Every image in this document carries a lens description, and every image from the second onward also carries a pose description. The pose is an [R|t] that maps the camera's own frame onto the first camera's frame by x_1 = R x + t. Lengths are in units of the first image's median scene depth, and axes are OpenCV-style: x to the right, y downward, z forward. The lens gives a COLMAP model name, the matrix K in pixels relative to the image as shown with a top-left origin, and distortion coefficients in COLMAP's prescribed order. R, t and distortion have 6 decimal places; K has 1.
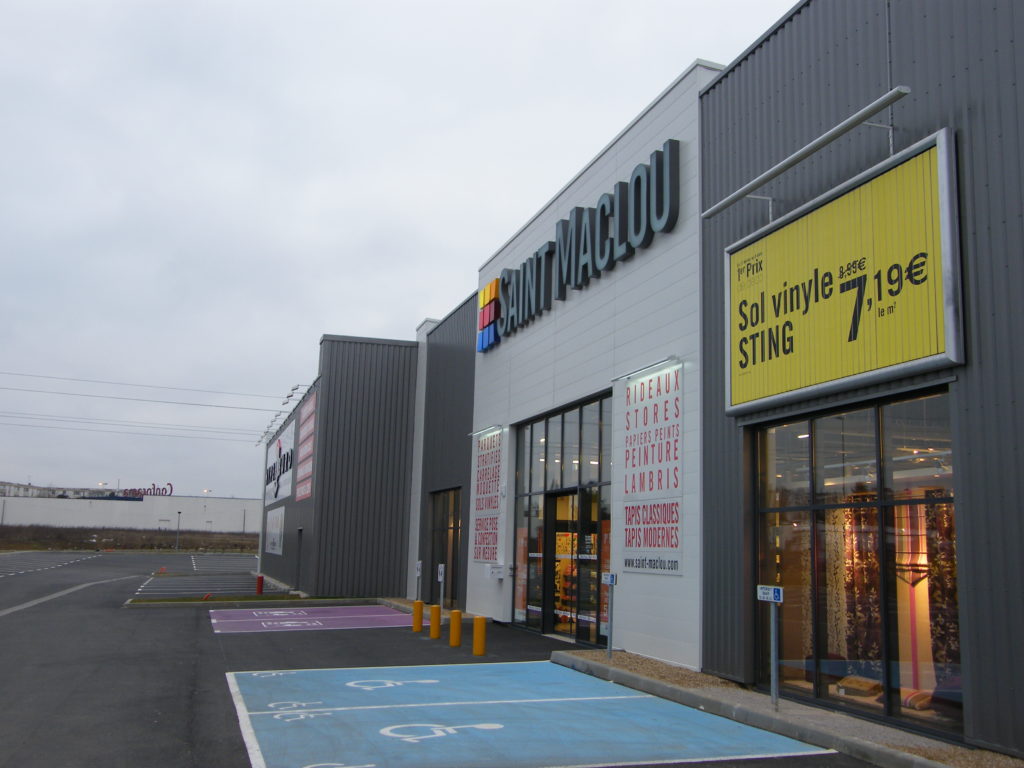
lens RADIAL K [[1031.4, 0, 512.0], [0, 1031.4, 384.0], [0, 0, 1]] dist [0.192283, 0.004142]
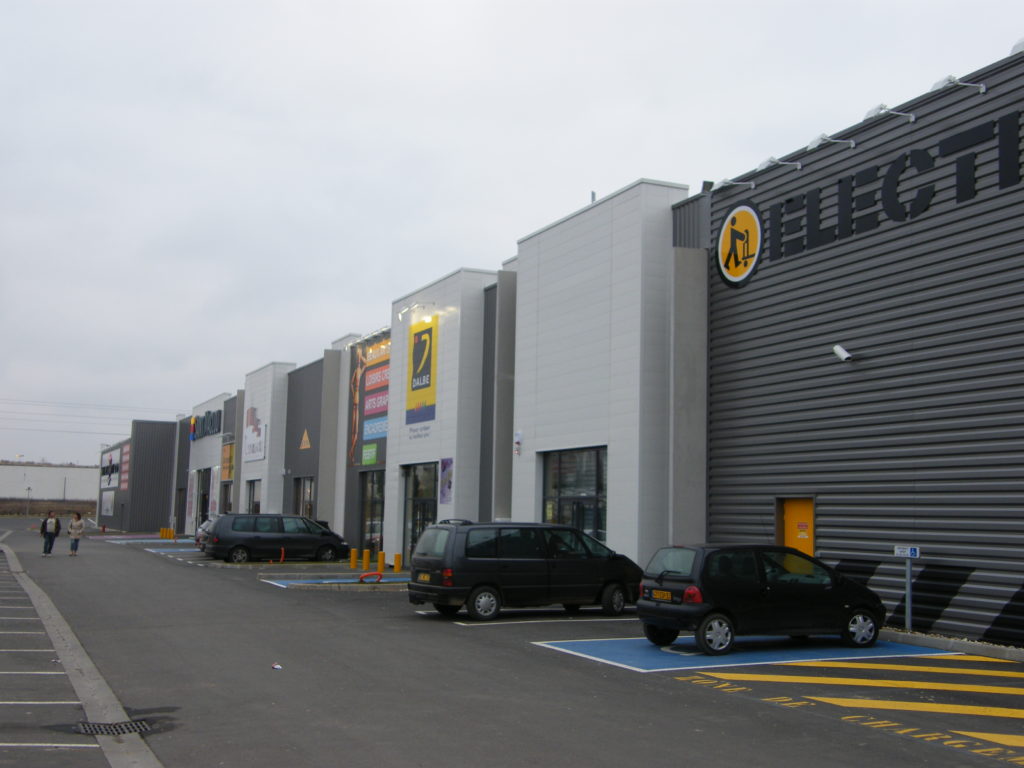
lens RADIAL K [[1242.8, 0, 512.0], [0, 1242.8, 384.0], [0, 0, 1]] dist [0.252574, -0.005358]
pose [[0.995397, 0.004802, 0.095713, 0.337125], [-0.009956, 0.998521, 0.053442, -0.249839], [-0.095315, -0.054149, 0.993973, -1.645284]]
